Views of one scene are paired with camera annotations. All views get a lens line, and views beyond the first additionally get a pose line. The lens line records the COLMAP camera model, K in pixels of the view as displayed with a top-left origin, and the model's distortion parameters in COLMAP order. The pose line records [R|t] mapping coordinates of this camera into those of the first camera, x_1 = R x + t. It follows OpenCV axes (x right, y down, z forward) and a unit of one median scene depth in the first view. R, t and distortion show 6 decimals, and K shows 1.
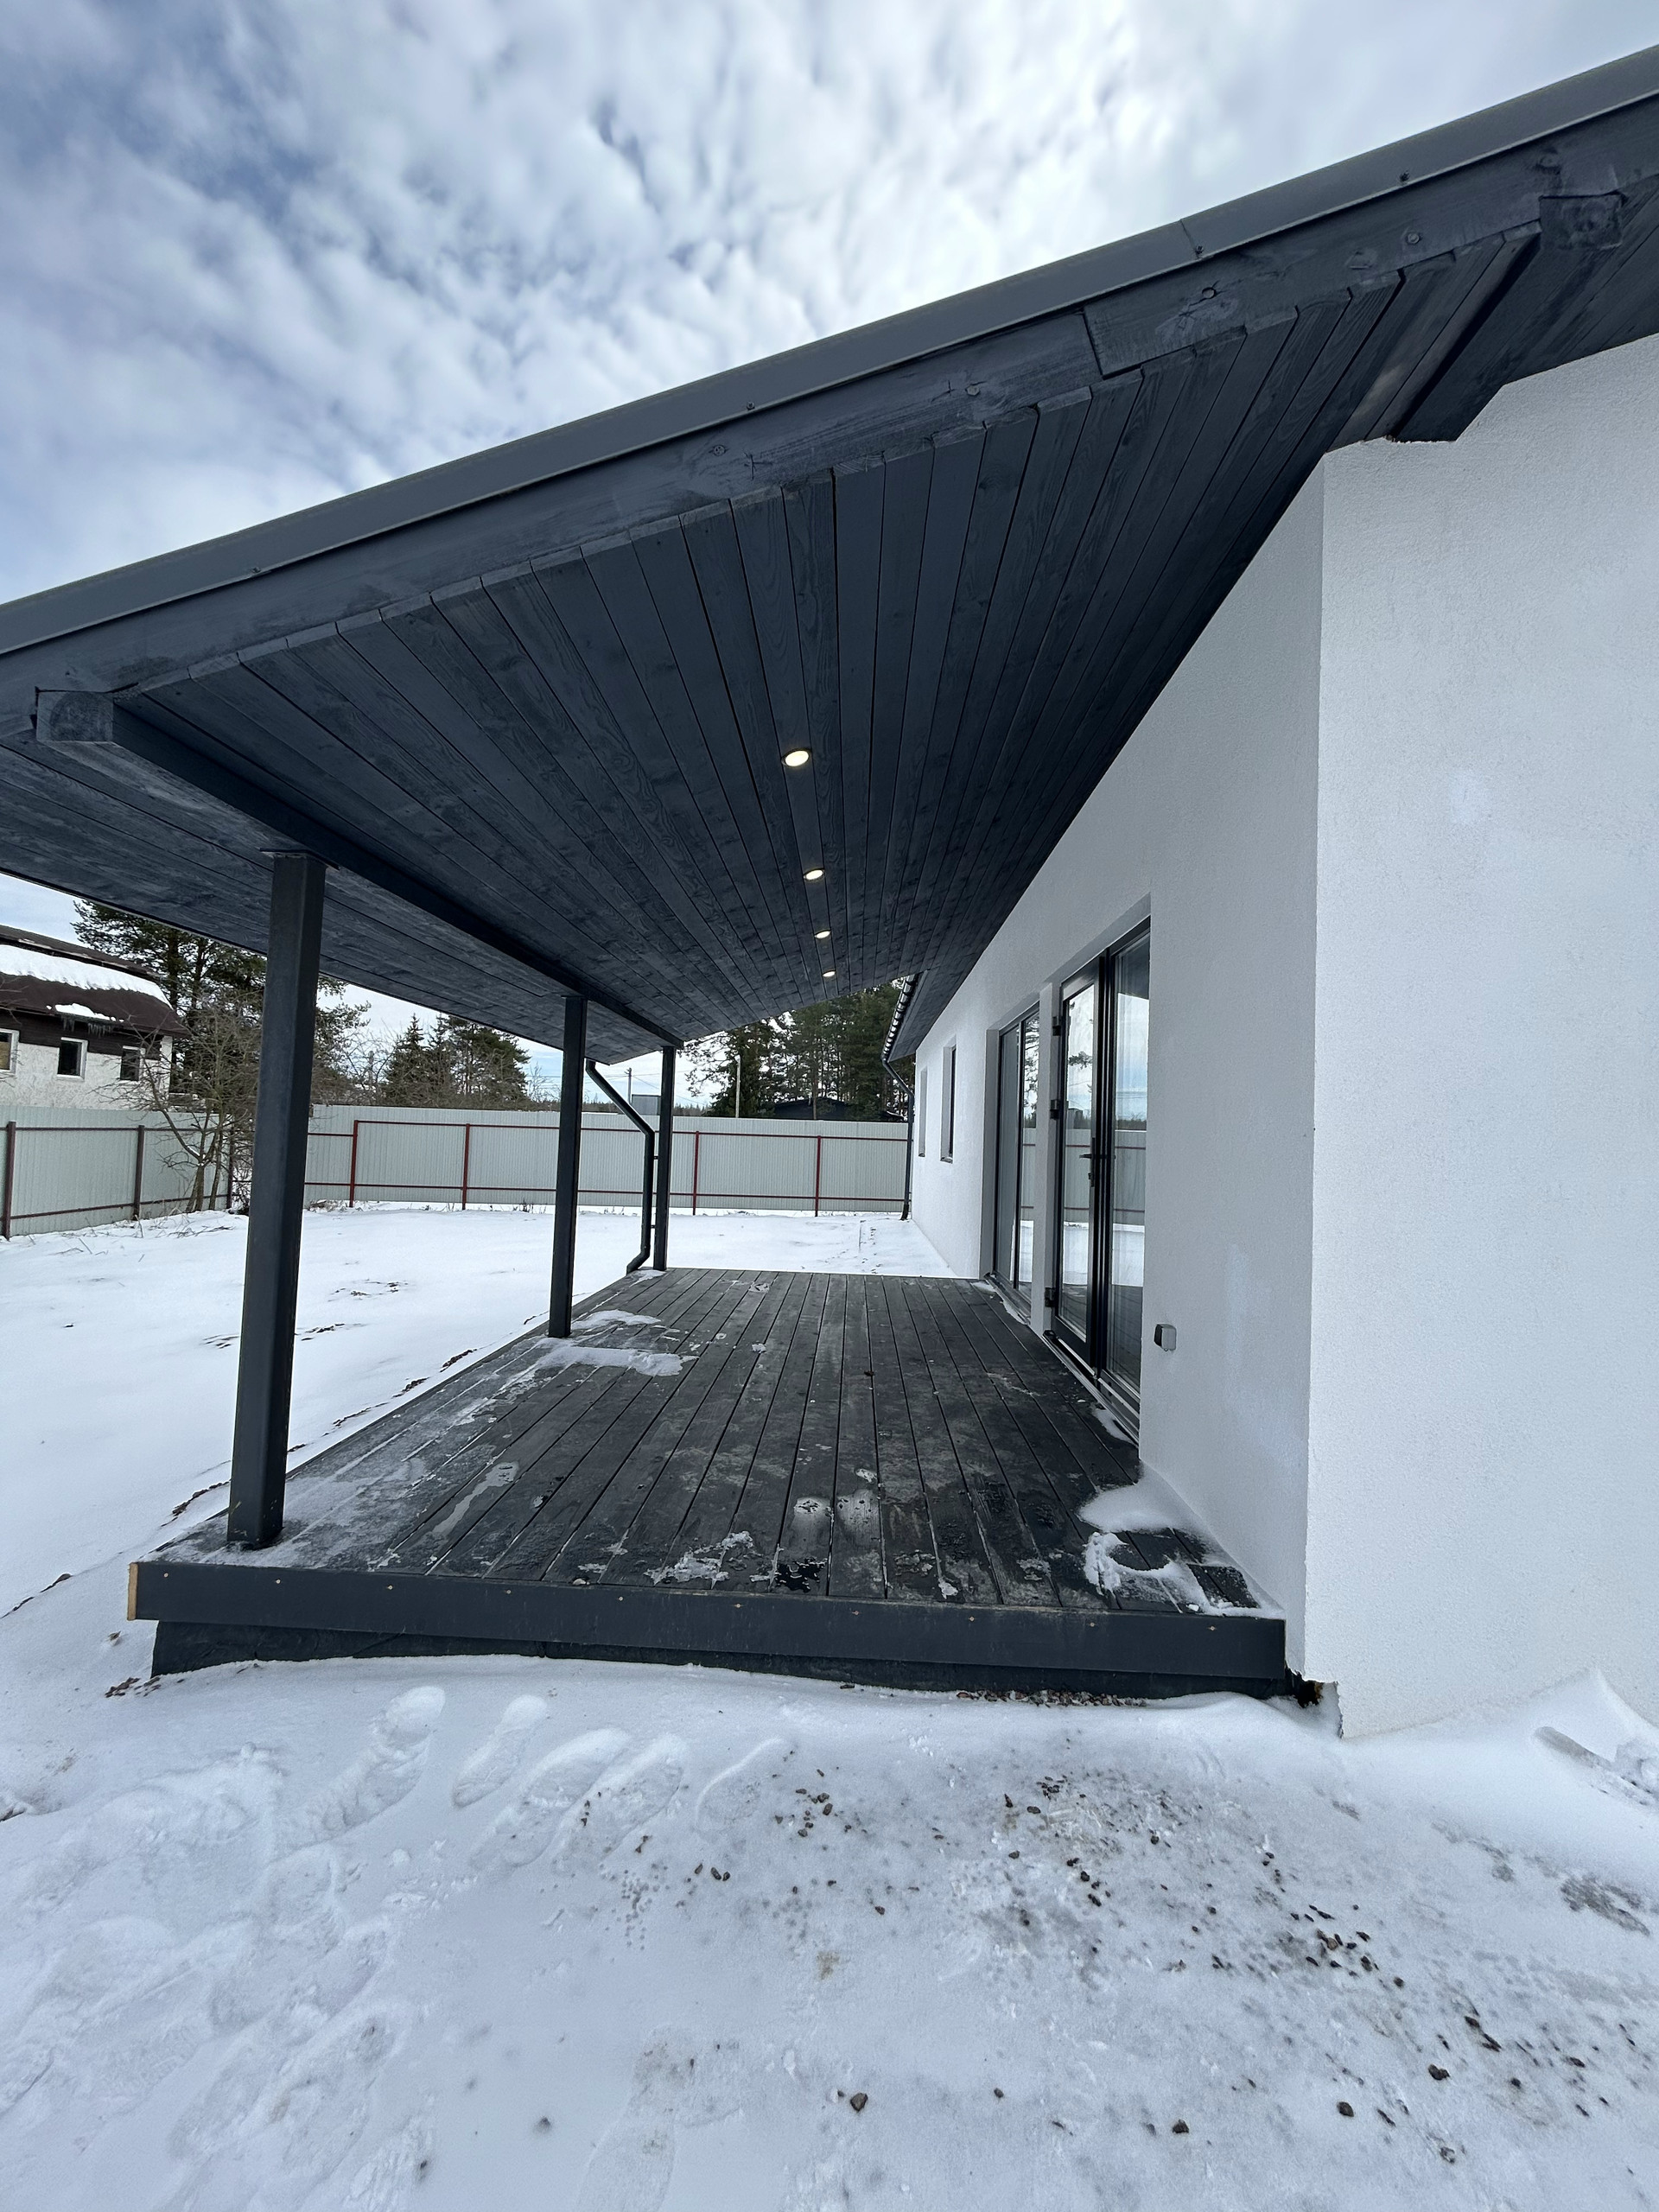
lens RADIAL K [[889.1, 0, 831.2], [0, 889.1, 1105.0], [0, 0, 1]] dist [0.000741, -0.000390]
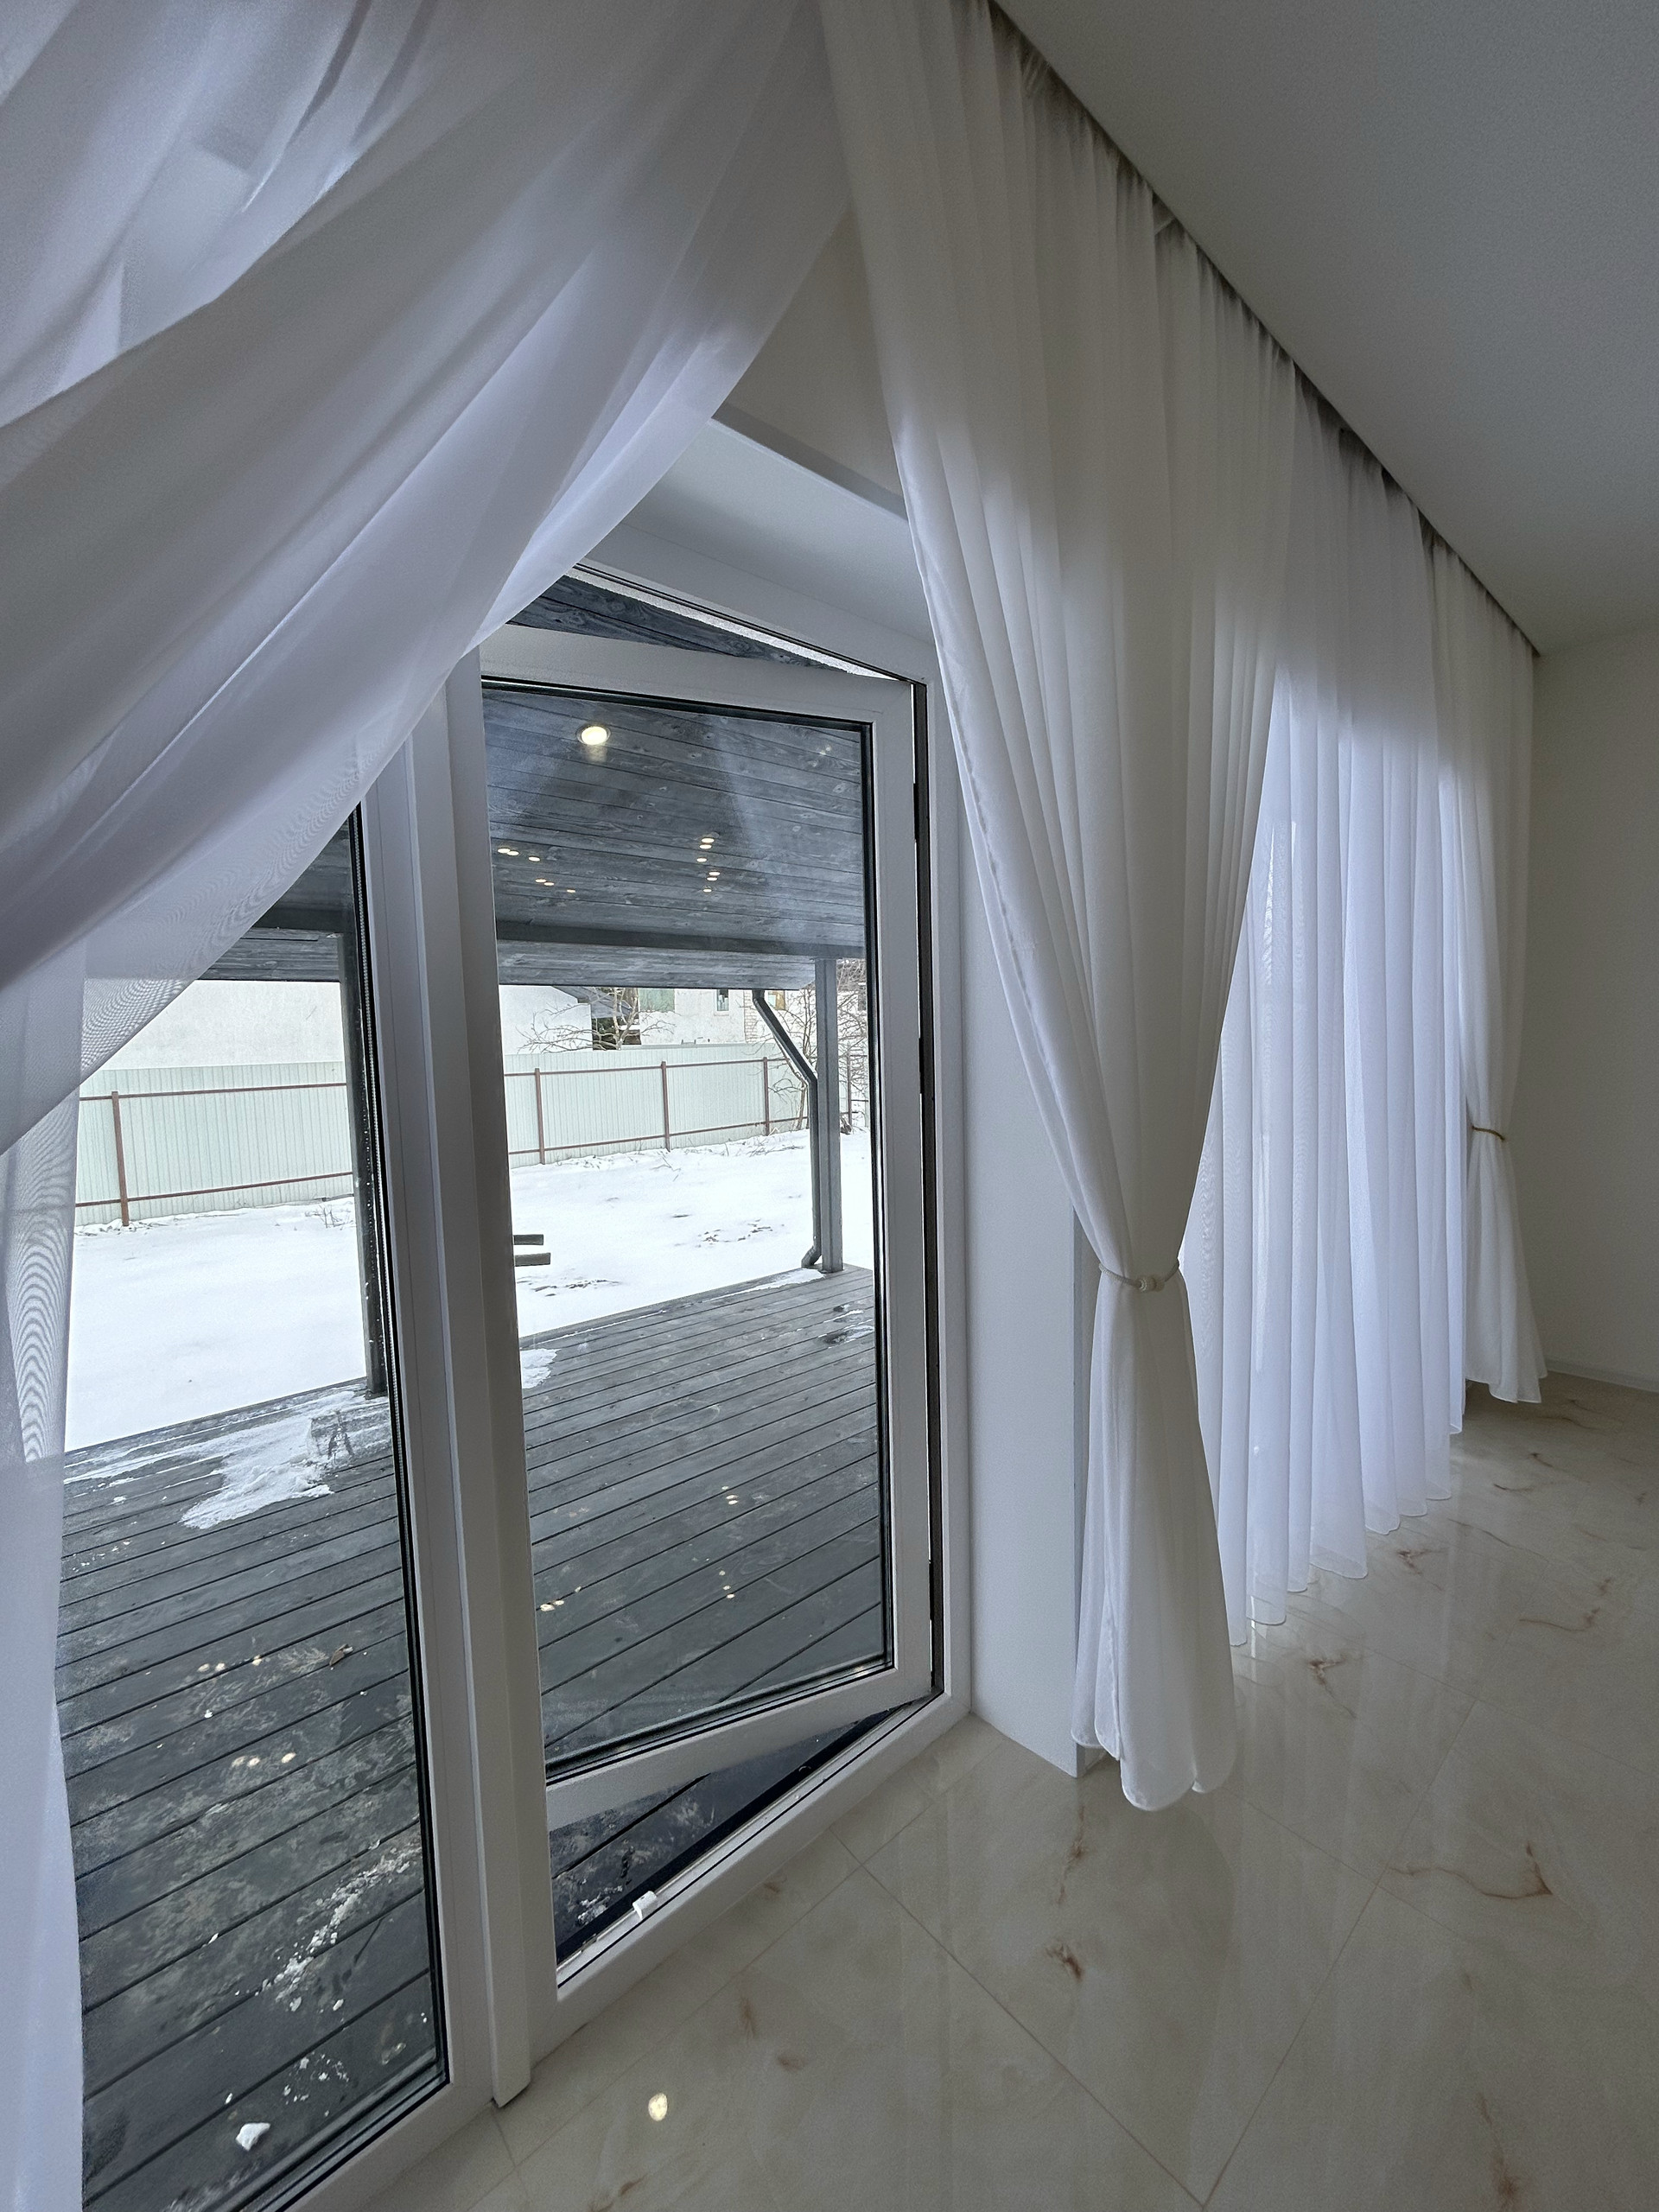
lens RADIAL K [[889.1, 0, 831.2], [0, 889.1, 1105.0], [0, 0, 1]] dist [0.000741, -0.000390]
pose [[0.682111, 0.007078, -0.731215, 1.199511], [0.077424, 0.993633, 0.081842, -0.030543], [0.727139, -0.112439, 0.677220, 1.876874]]
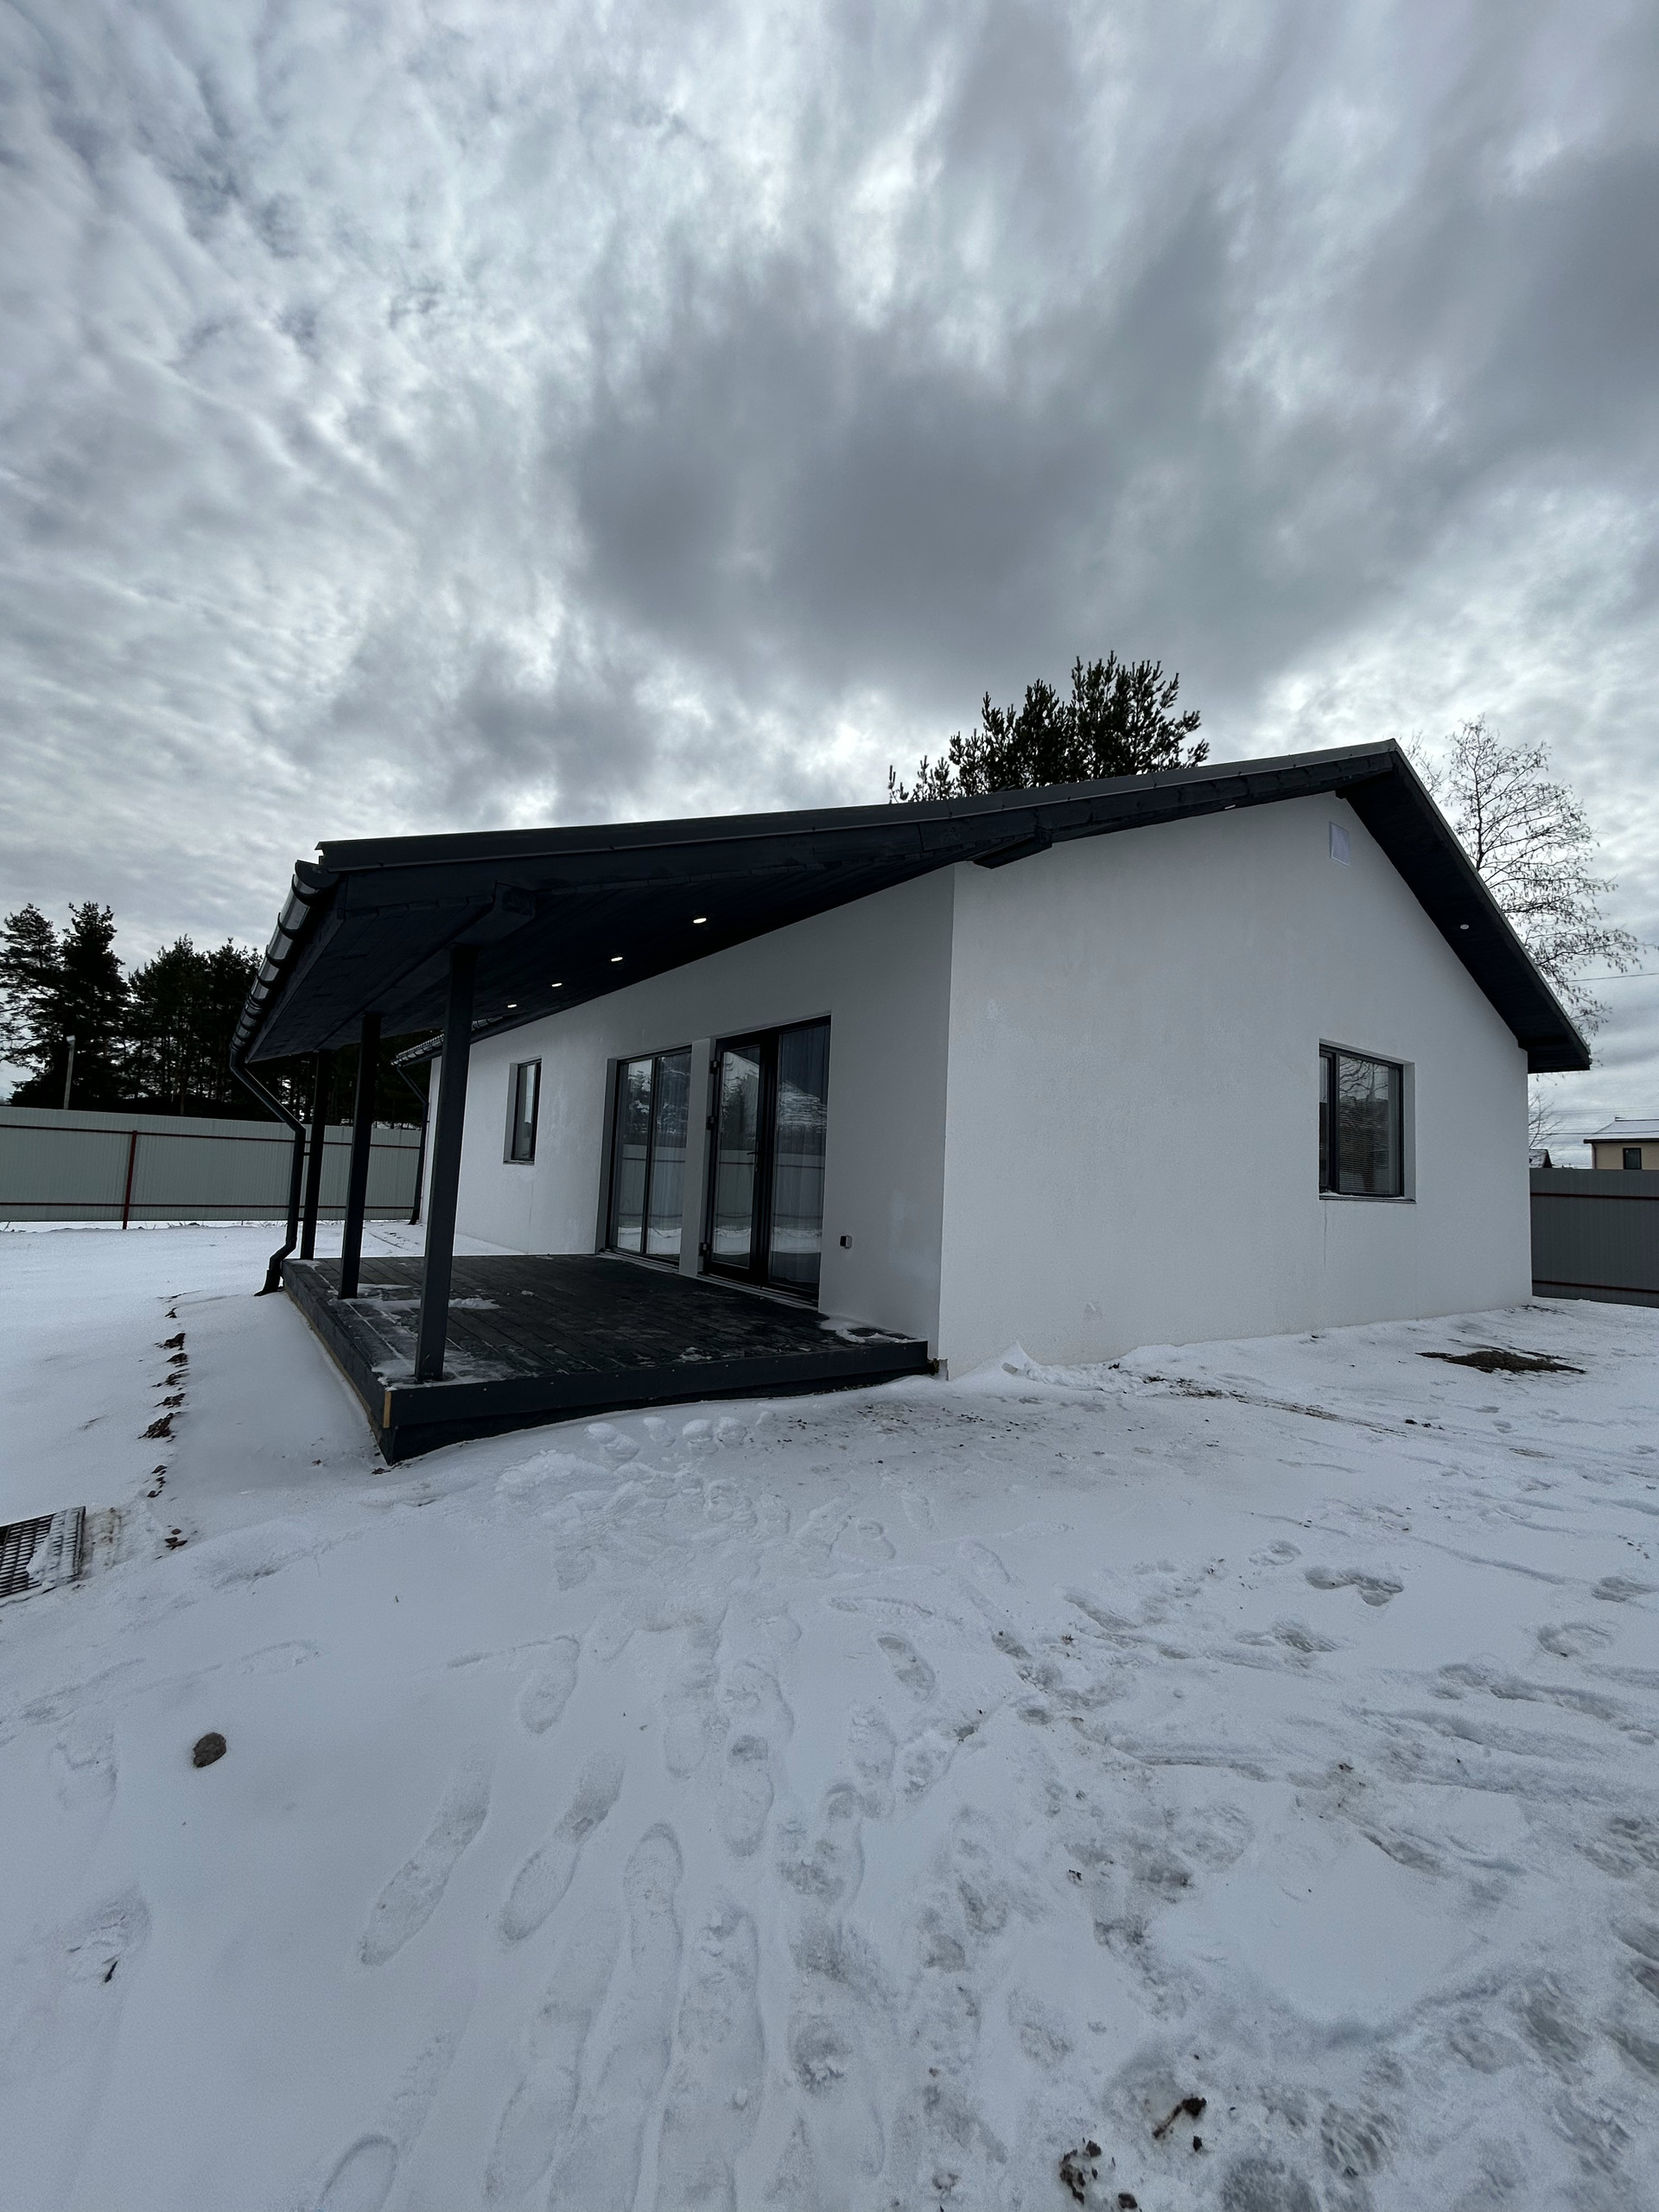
lens RADIAL K [[889.1, 0, 831.2], [0, 889.1, 1105.0], [0, 0, 1]] dist [0.000741, -0.000390]
pose [[0.794327, 0.050408, 0.605395, -1.240629], [-0.040824, 0.998728, -0.029595, 0.024811], [-0.606117, -0.001207, 0.795374, -0.790191]]
